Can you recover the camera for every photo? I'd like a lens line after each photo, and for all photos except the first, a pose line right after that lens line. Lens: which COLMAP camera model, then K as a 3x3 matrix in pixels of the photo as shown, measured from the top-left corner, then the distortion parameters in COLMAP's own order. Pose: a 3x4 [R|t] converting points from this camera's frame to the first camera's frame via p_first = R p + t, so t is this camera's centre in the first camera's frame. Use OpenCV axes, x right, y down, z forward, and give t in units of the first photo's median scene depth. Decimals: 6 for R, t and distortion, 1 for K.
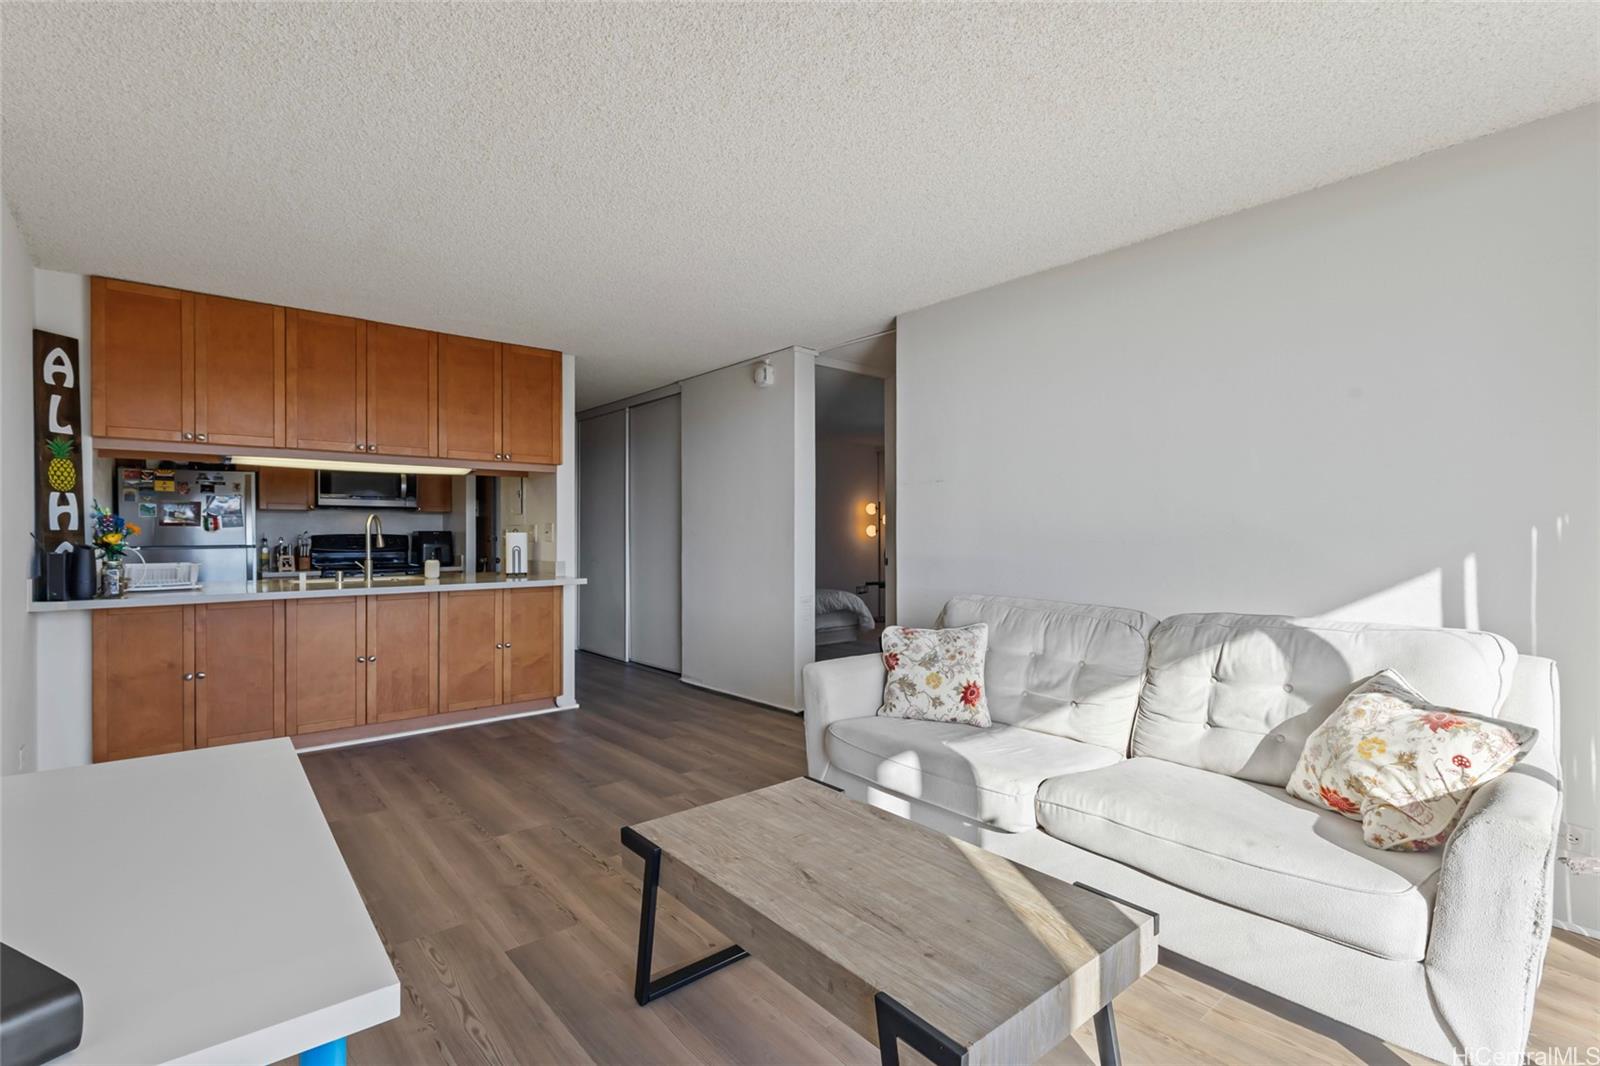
lens RADIAL K [[753.0, 0, 794.4], [0, 753.0, 524.3], [0, 0, 1]] dist [0.000018, 0.000129]
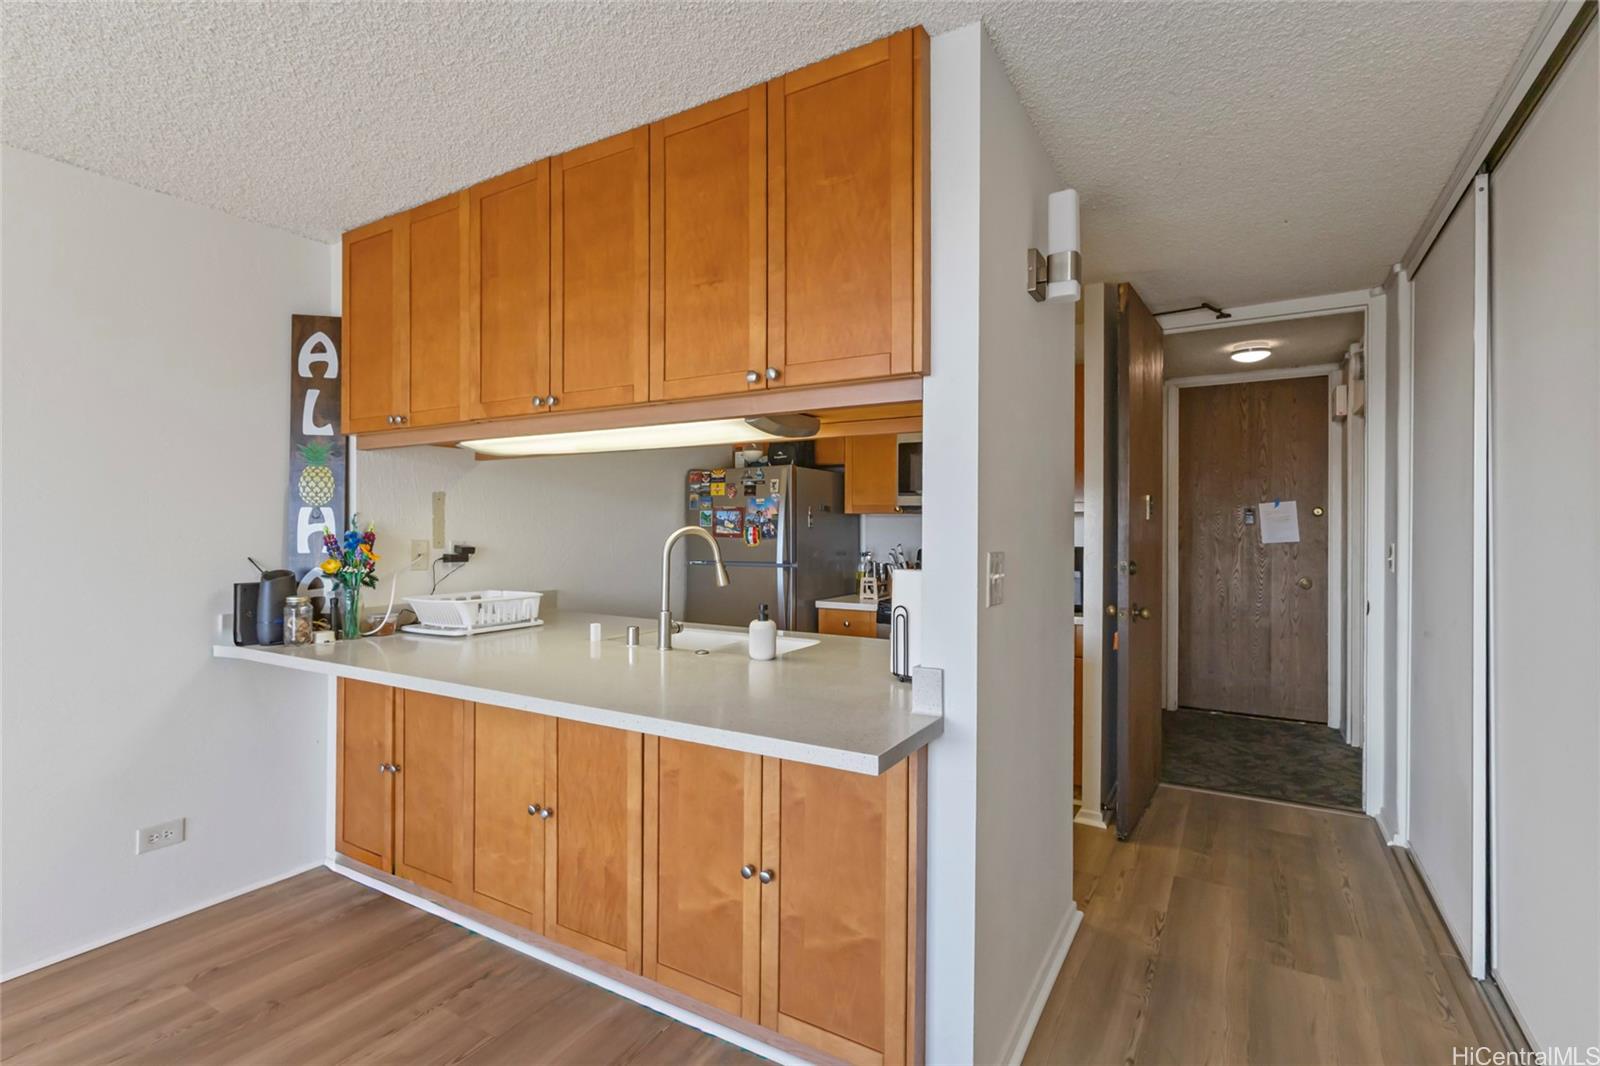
lens RADIAL K [[753.0, 0, 794.4], [0, 753.0, 524.3], [0, 0, 1]] dist [0.000018, 0.000129]
pose [[0.325848, 0.002230, -0.945419, -0.020975], [0.007954, 0.999955, 0.005100, -0.018326], [0.945389, -0.009182, 0.325816, 0.945977]]
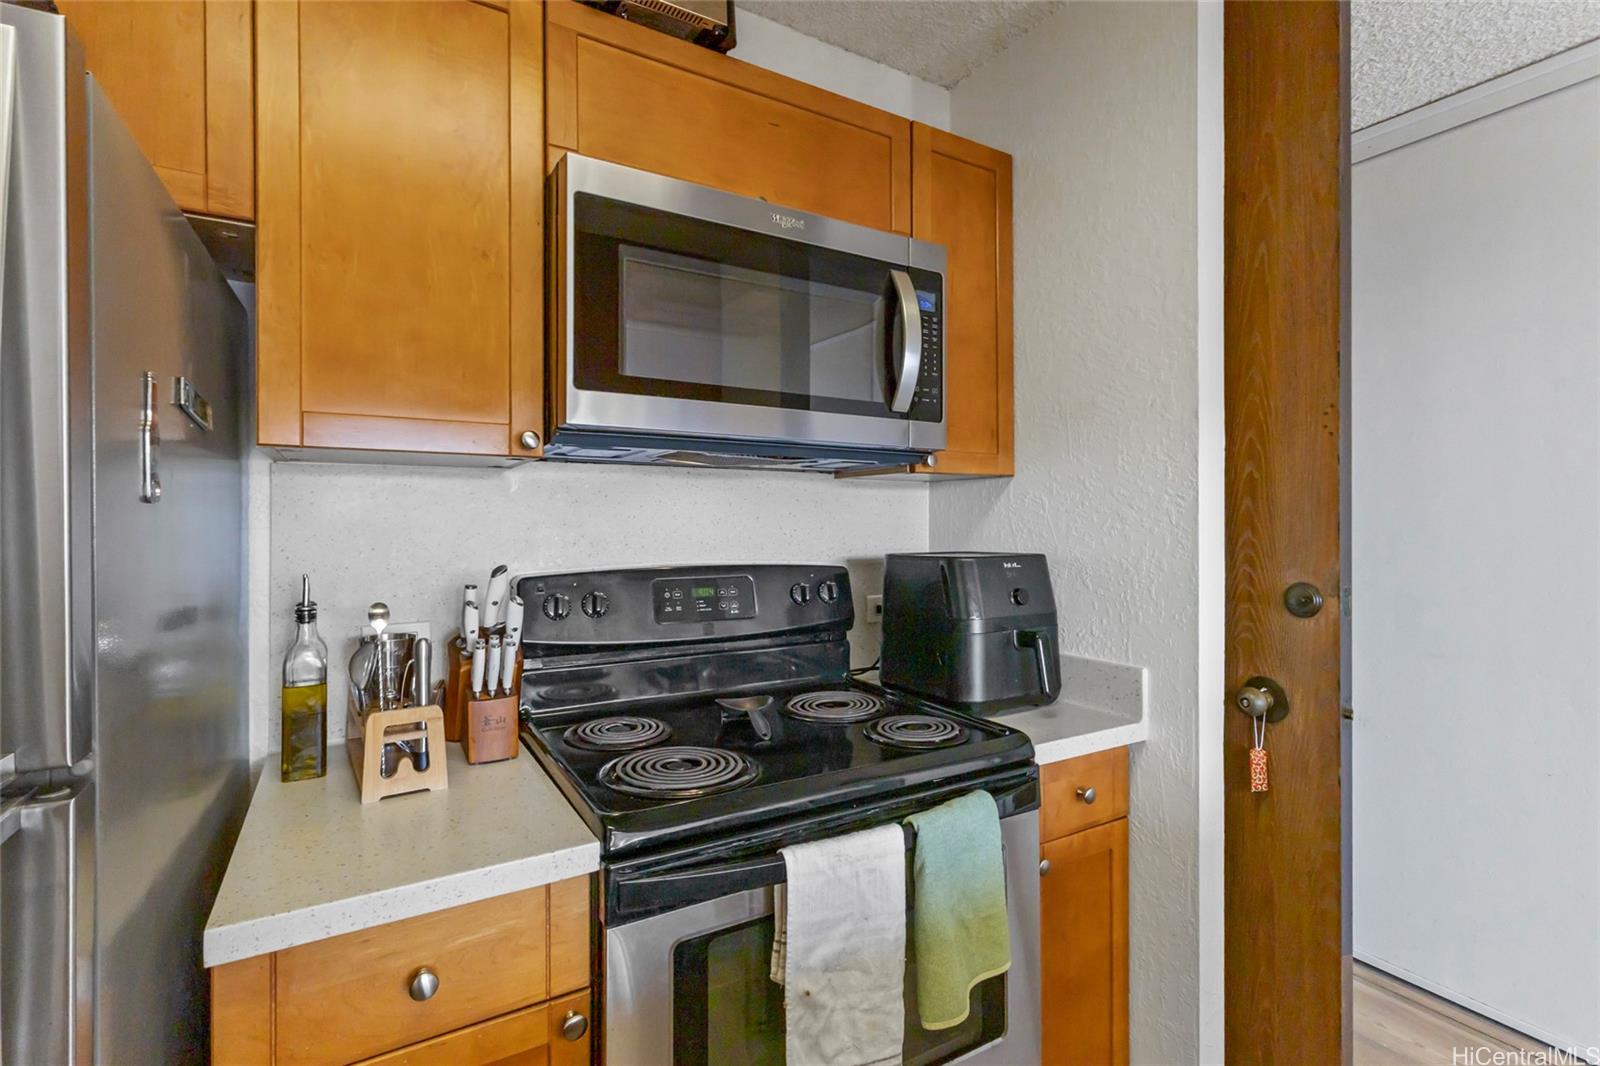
lens RADIAL K [[753.0, 0, 794.4], [0, 753.0, 524.3], [0, 0, 1]] dist [0.000018, 0.000129]
pose [[0.986413, 0.001761, -0.164273, -0.752141], [-0.000345, 0.999963, 0.008647, -0.004530], [0.164282, -0.008473, 0.986377, 1.139603]]
